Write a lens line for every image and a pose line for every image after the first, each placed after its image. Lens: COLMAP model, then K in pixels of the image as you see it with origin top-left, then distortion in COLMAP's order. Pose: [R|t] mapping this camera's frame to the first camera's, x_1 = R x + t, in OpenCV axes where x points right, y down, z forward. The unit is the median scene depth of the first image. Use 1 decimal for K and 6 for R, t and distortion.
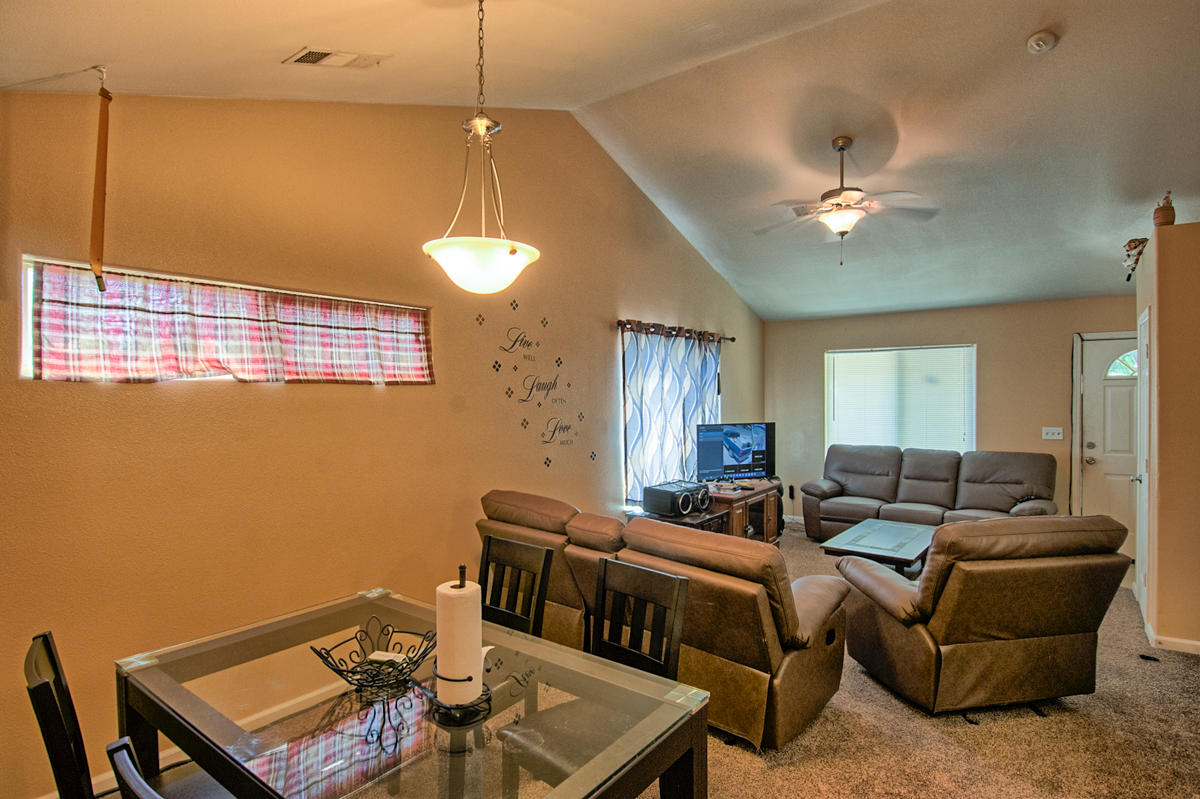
lens RADIAL K [[623.9, 0, 590.6], [0, 623.9, 397.4], [0, 0, 1]] dist [0.003323, -0.012714]
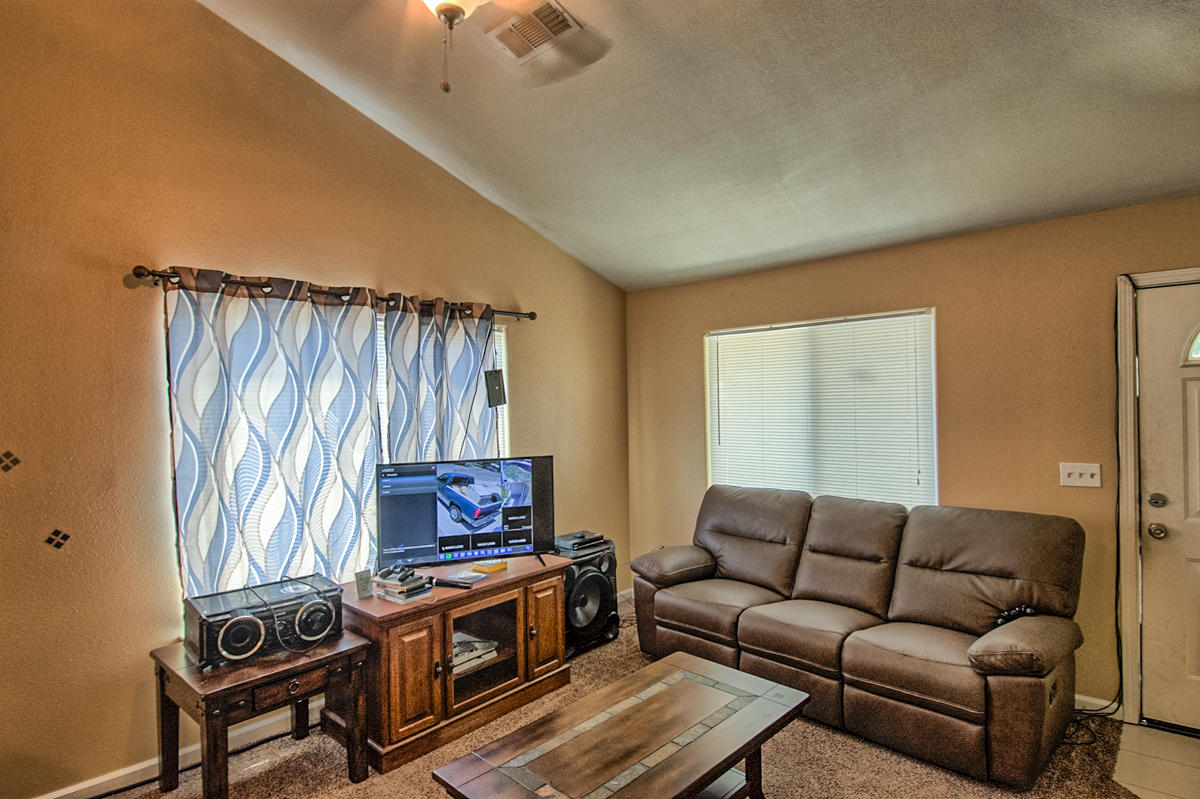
lens RADIAL K [[623.9, 0, 597.1], [0, 623.9, 400.4], [0, 0, 1]] dist [0.003323, -0.012714]
pose [[0.995775, -0.015893, -0.090441, 0.396827], [0.015252, 0.999853, -0.007772, -0.004598], [0.090552, 0.006360, 0.995871, 0.457888]]
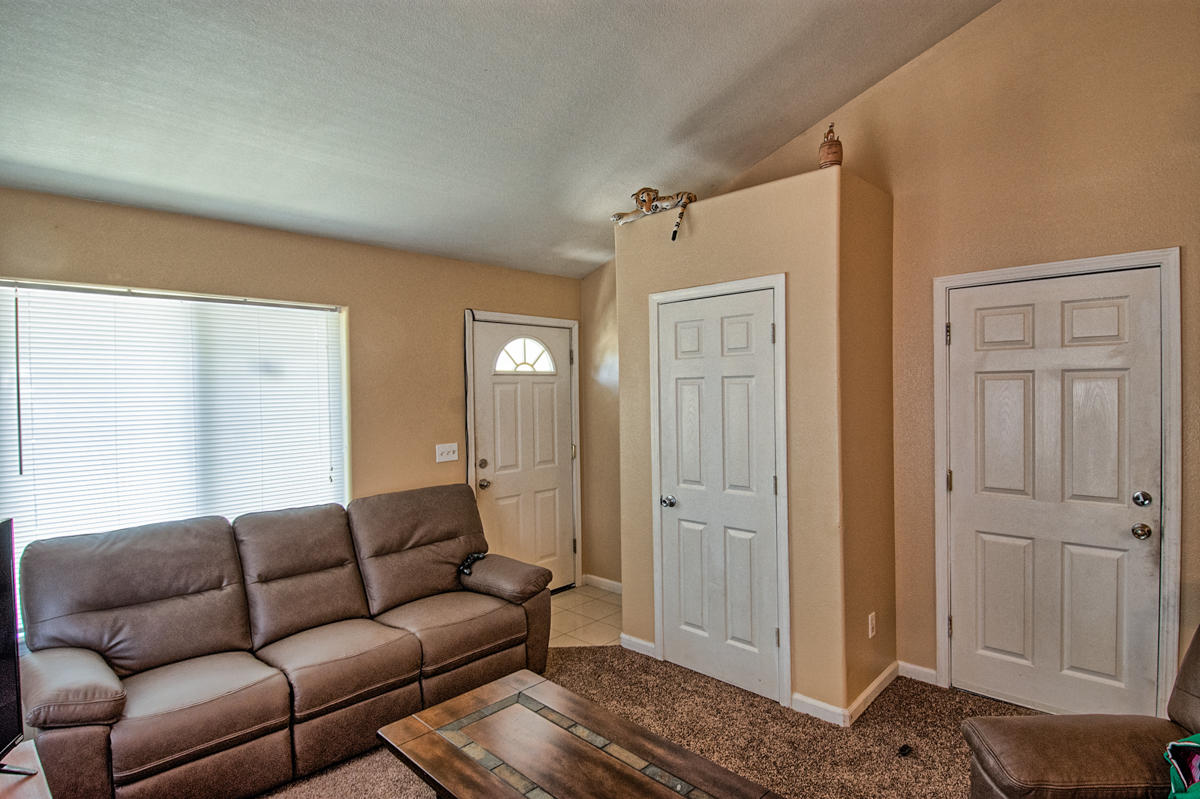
lens RADIAL K [[623.9, 0, 593.5], [0, 623.9, 394.4], [0, 0, 1]] dist [0.003323, -0.012714]
pose [[0.095837, -0.004332, 0.995388, 0.080593], [0.020299, 0.999791, 0.002396, -0.003466], [-0.995190, 0.019975, 0.095905, 0.773749]]
